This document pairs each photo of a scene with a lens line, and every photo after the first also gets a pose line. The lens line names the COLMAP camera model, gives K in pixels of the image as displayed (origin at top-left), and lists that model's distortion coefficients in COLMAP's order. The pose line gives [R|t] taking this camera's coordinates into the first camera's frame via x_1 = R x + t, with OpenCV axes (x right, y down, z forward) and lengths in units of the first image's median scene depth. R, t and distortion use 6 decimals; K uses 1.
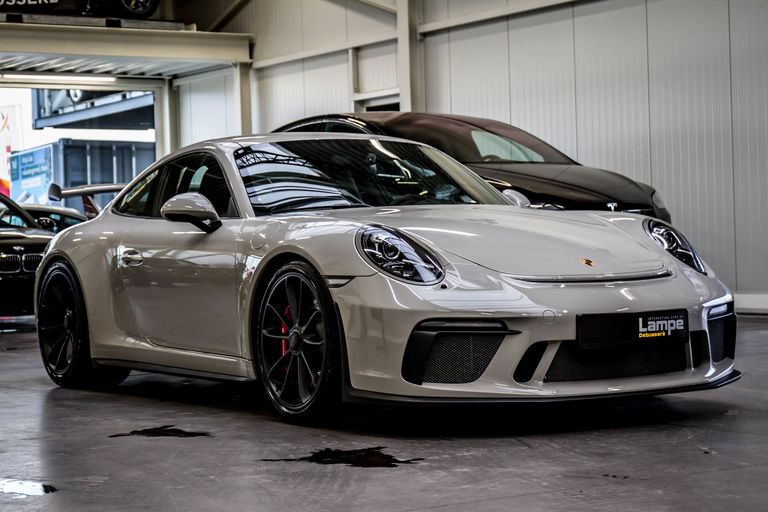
lens RADIAL K [[1796.7, 0, 384.0], [0, 1796.7, 256.0], [0, 0, 1]] dist [0.006634, 0.025066]
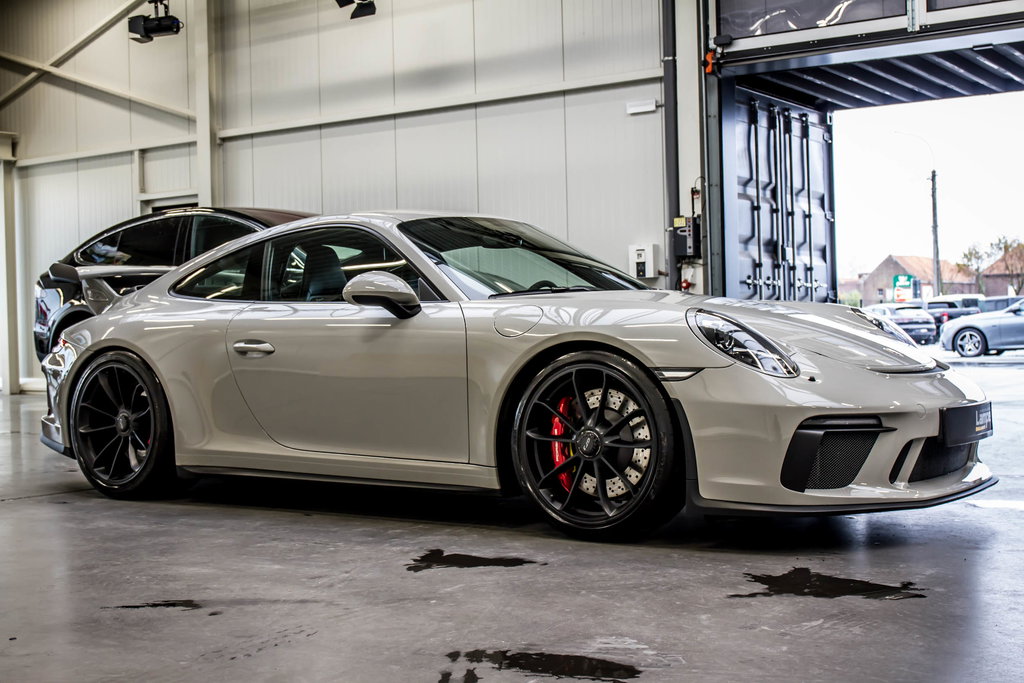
lens RADIAL K [[1425.3, 0, 512.0], [0, 1425.3, 341.5], [0, 0, 1]] dist [-0.039561, 0.066634]
pose [[0.919760, 0.002034, 0.392477, -0.152146], [0.000733, 0.999976, -0.006900, 0.001382], [-0.392481, 0.006634, 0.919736, 0.169106]]
